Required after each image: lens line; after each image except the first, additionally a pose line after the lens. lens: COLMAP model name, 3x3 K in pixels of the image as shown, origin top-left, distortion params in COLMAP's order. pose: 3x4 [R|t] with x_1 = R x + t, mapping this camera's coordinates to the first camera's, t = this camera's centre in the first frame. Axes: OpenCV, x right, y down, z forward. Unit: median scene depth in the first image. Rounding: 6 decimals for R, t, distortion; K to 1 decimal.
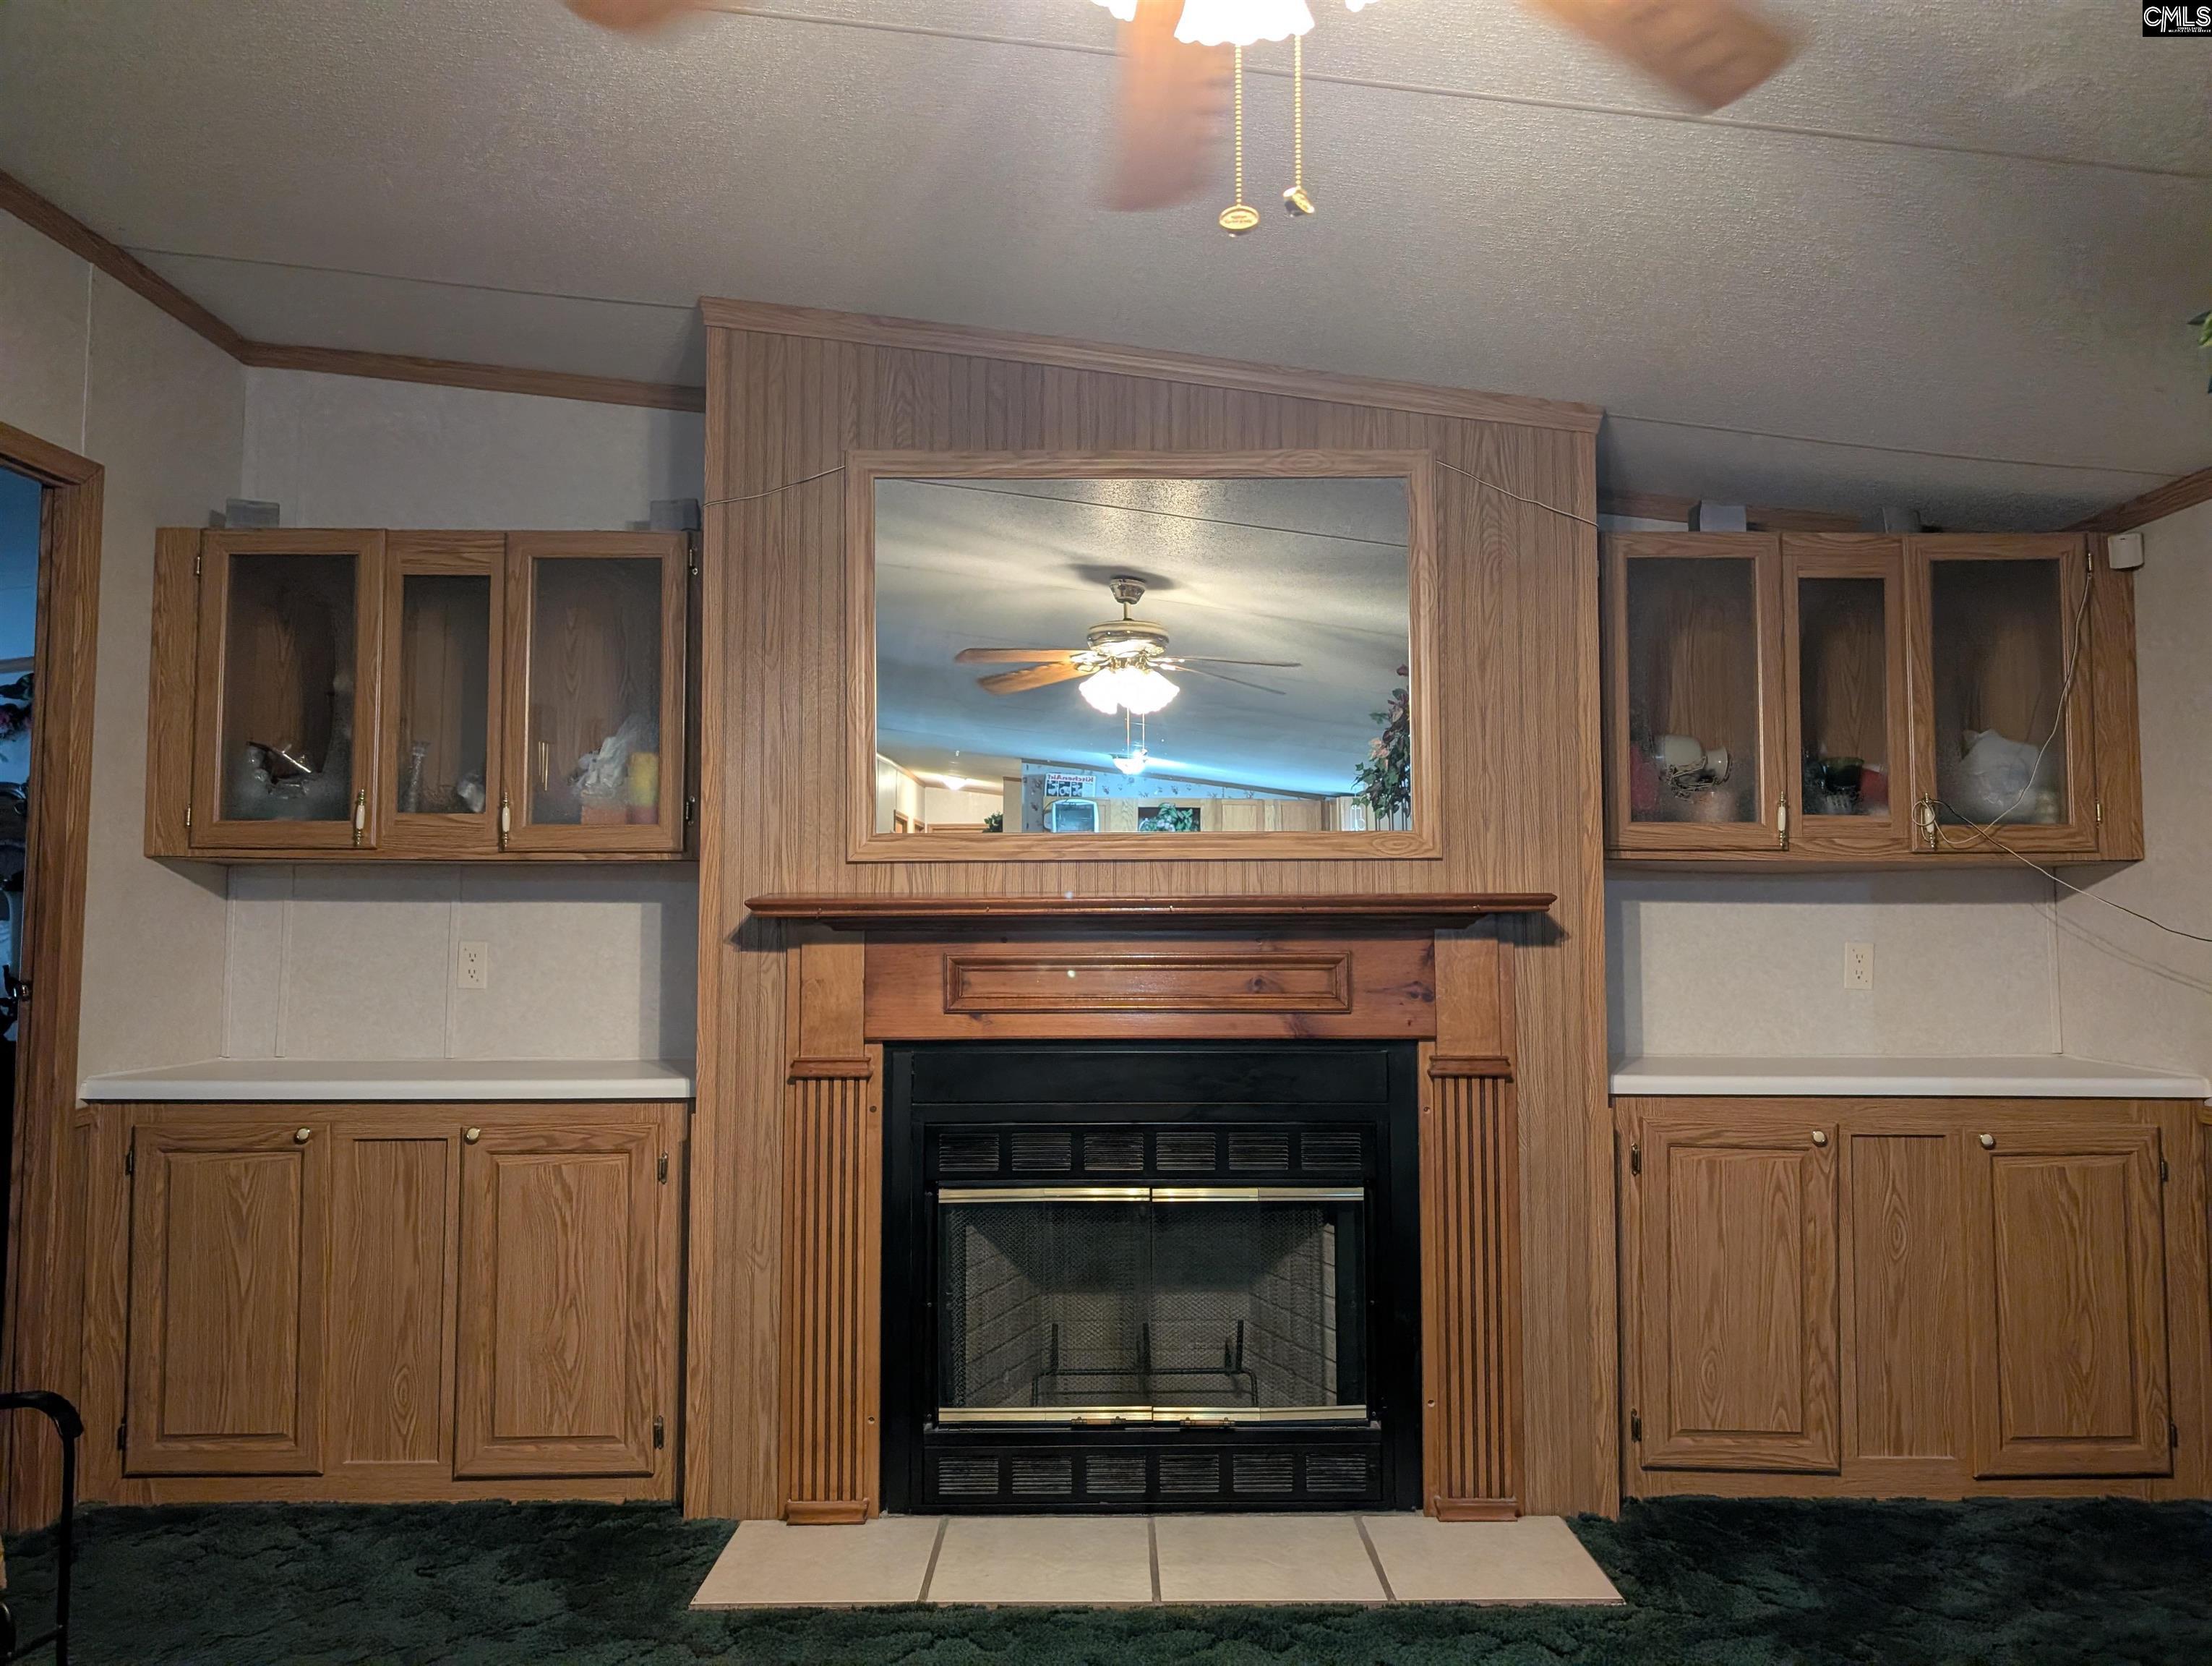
lens RADIAL K [[1628.9, 0, 1109.2], [0, 1628.9, 830.7], [0, 0, 1]] dist [0.009056, 0.012262]
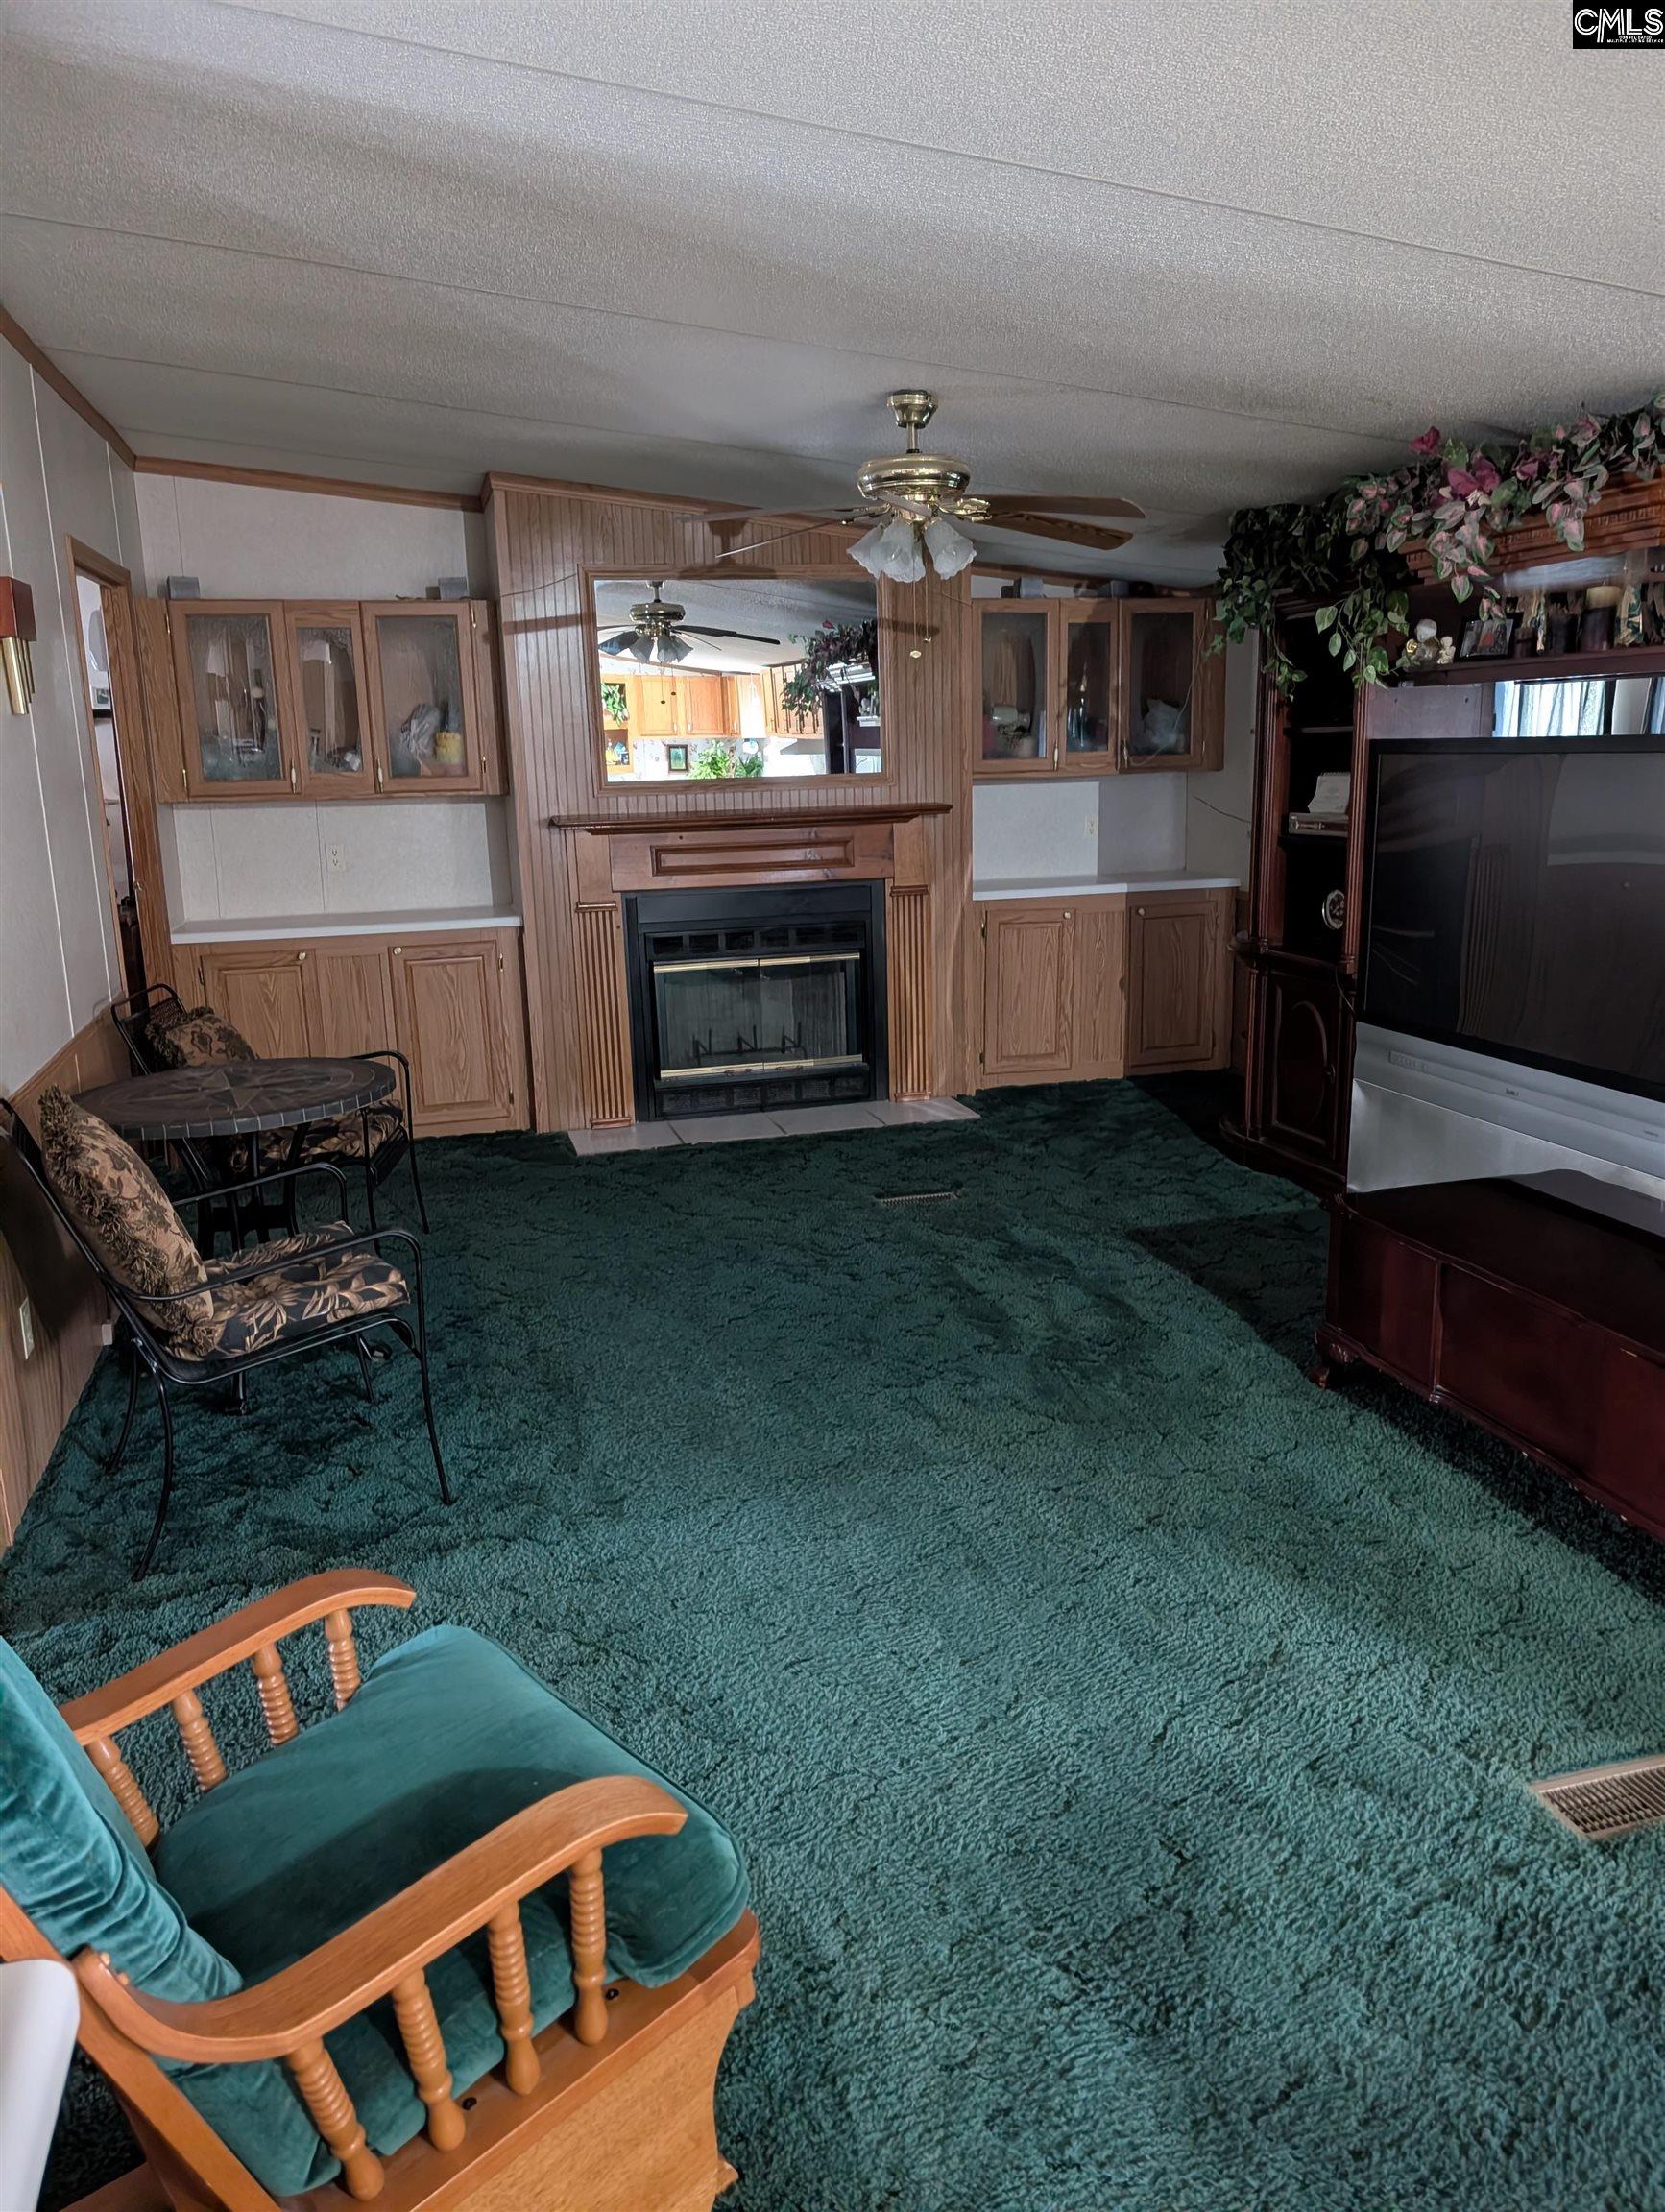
lens RADIAL K [[1570.9, 0, 831.0], [0, 1570.9, 1117.9], [0, 0, 1]] dist [0.037229, -0.019556]
pose [[0.968747, -0.082967, 0.233766, -0.346875], [0.012409, 0.957435, 0.288383, -0.147543], [-0.247742, -0.276469, 0.928541, -0.855269]]
